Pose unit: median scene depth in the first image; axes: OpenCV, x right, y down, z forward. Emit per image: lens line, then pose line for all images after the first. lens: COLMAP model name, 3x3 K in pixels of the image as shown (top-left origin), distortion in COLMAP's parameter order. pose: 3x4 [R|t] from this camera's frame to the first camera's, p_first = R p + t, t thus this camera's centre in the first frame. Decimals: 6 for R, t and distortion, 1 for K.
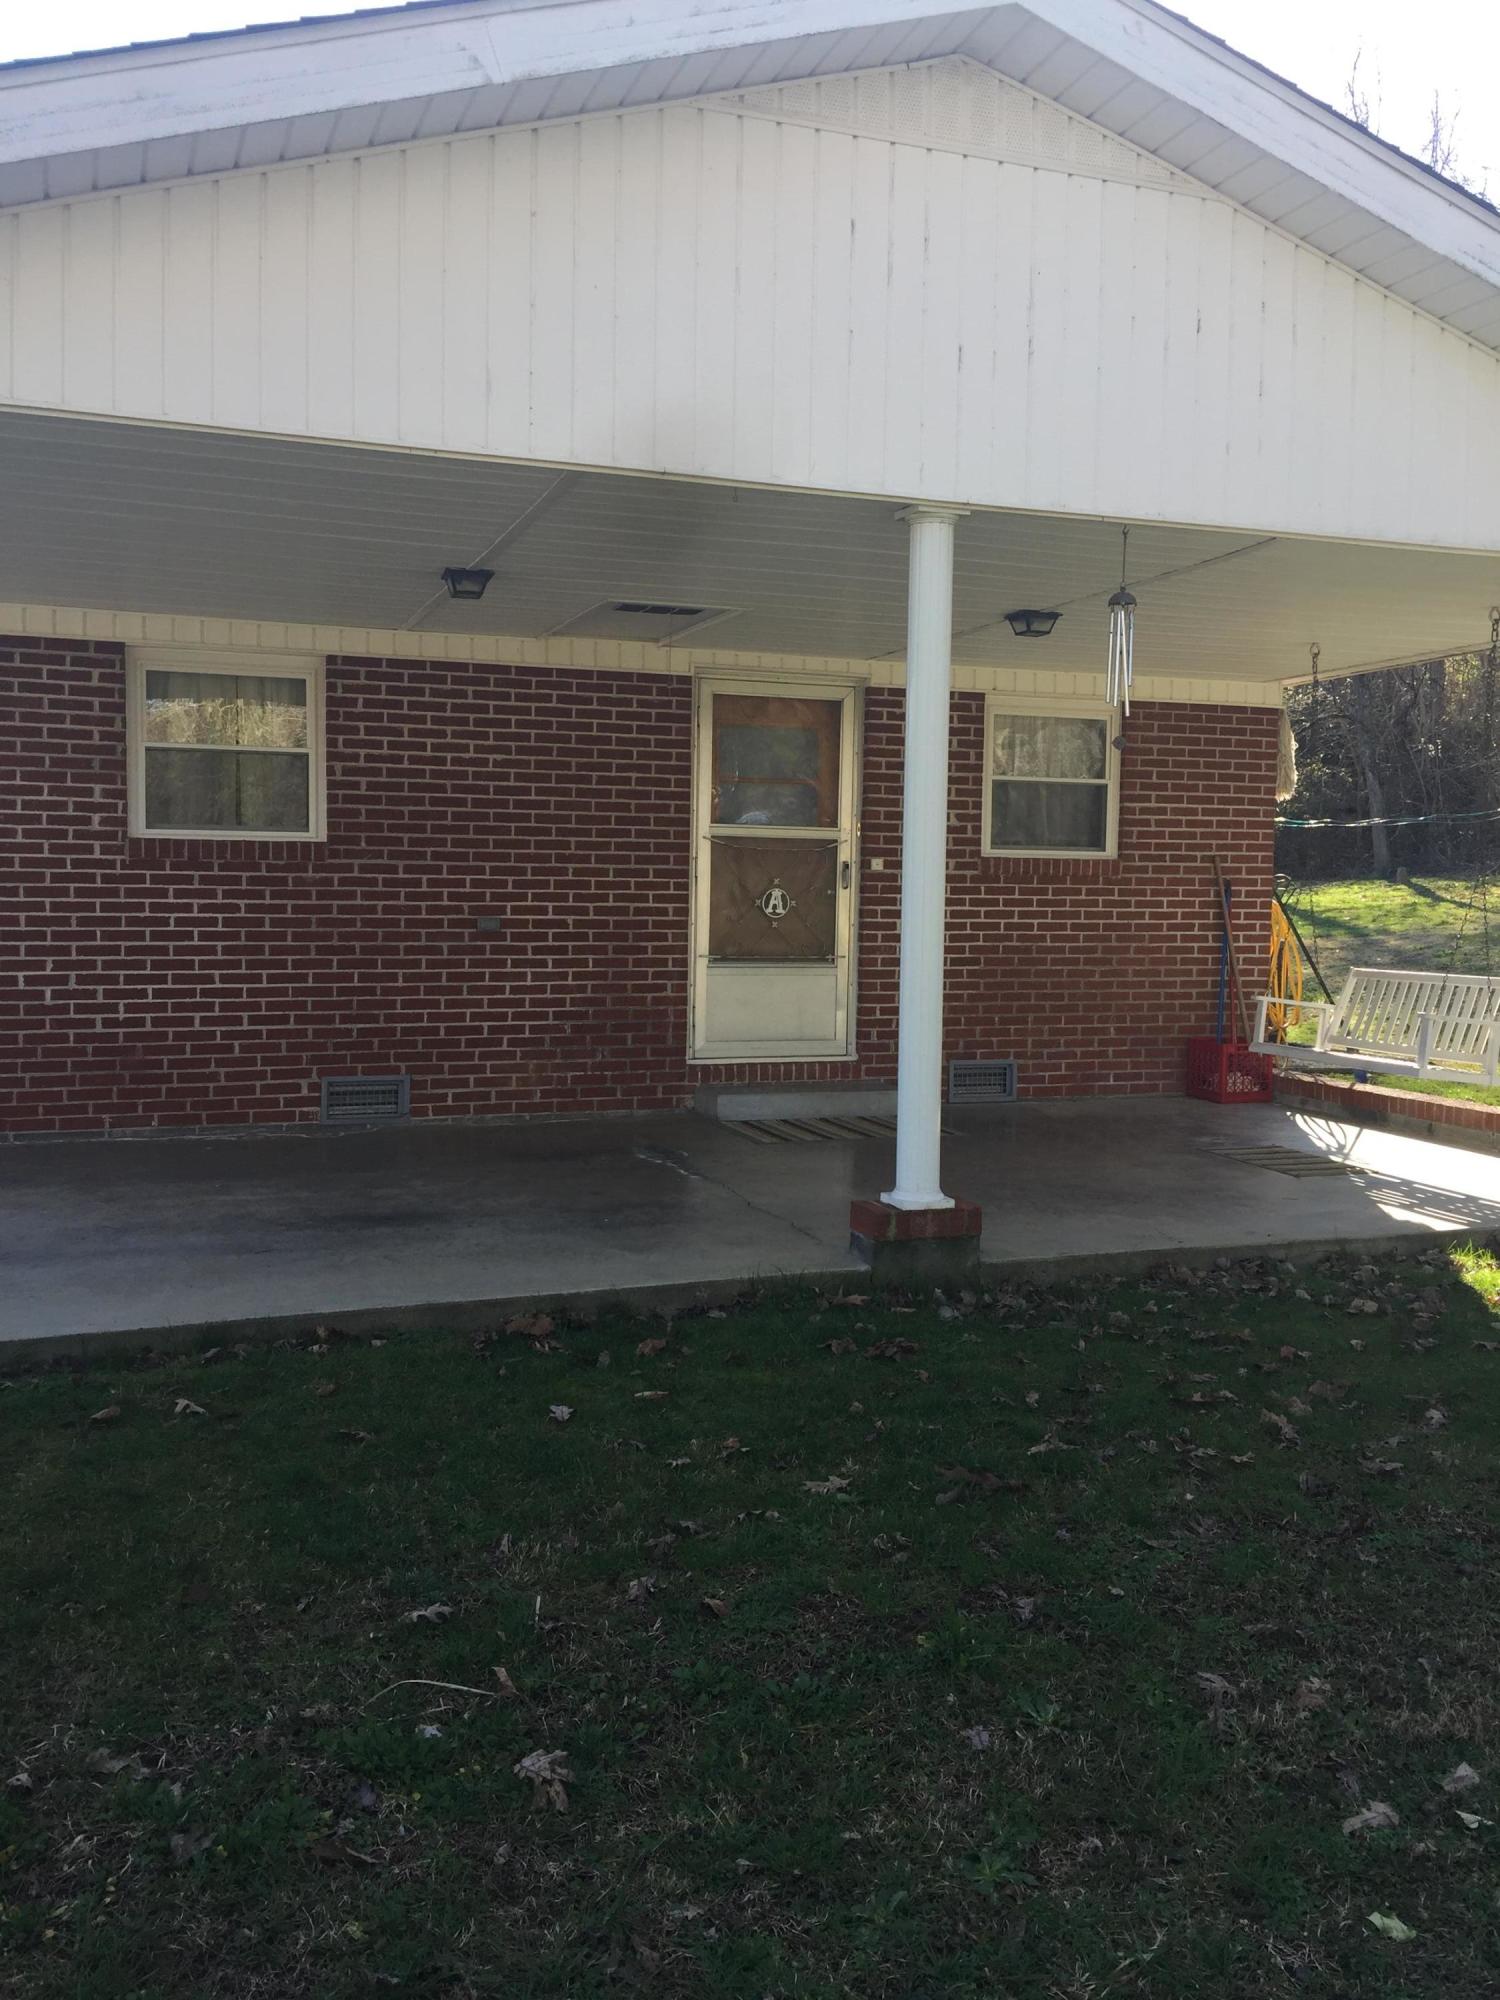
lens RADIAL K [[1709.8, 0, 750.0], [0, 1709.8, 1000.0], [0, 0, 1]] dist [0.012759, 0.001278]
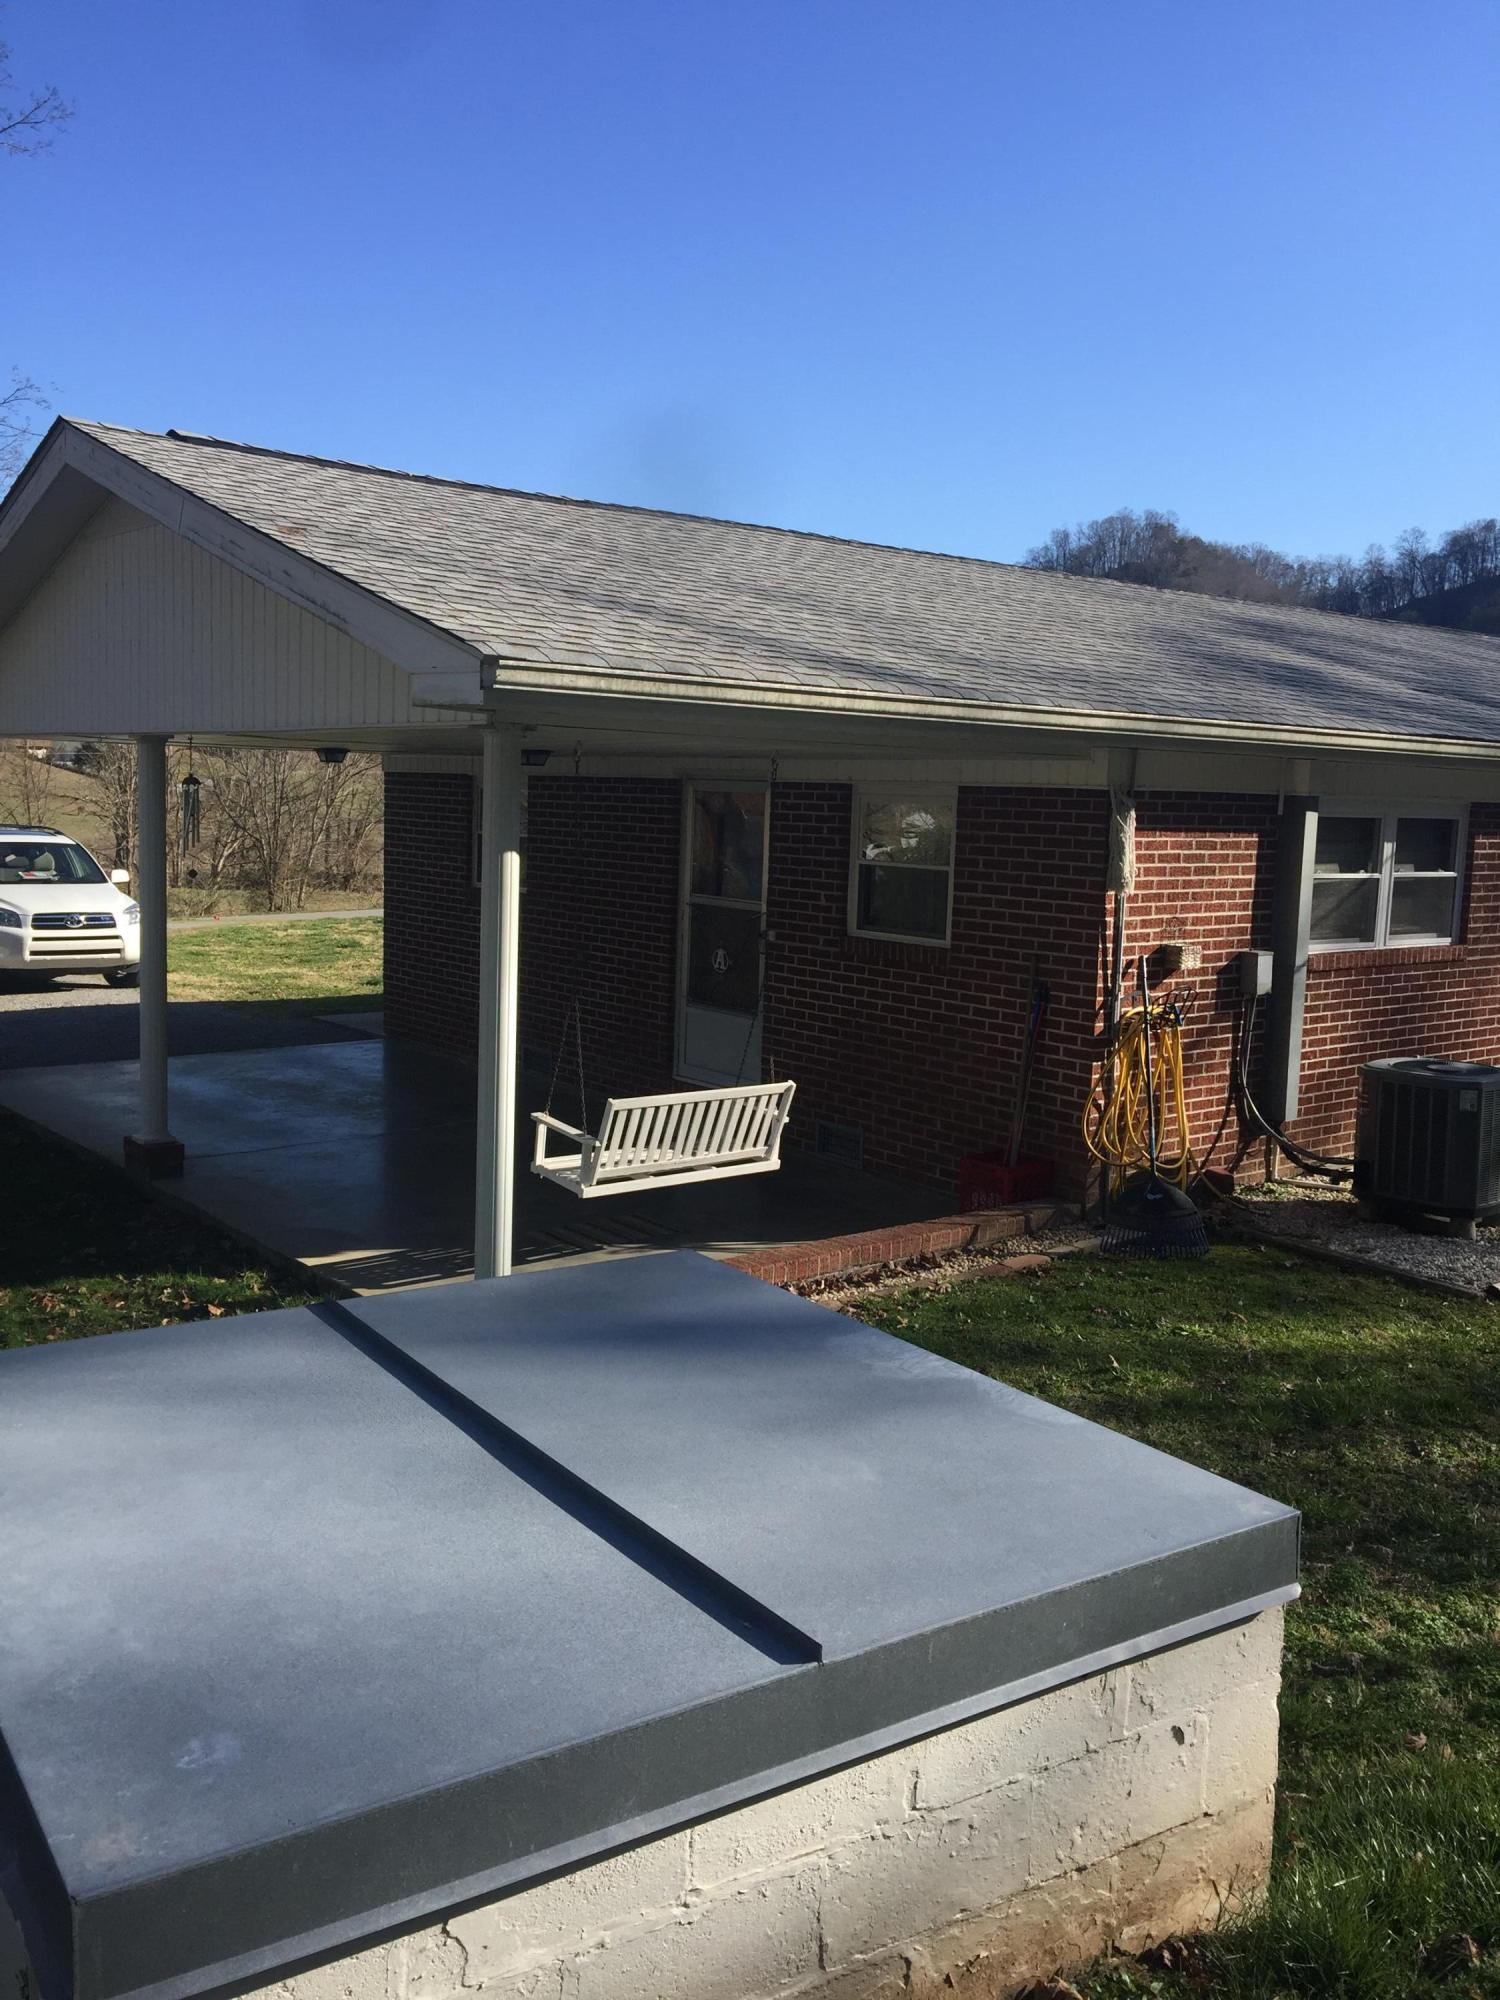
lens RADIAL K [[1709.8, 0, 750.0], [0, 1709.8, 1000.0], [0, 0, 1]] dist [0.012759, 0.001278]
pose [[0.331542, 0.111231, -0.936860, 1.086405], [-0.094842, 0.991925, 0.084206, -0.124509], [0.938661, 0.060936, 0.339414, 0.566870]]
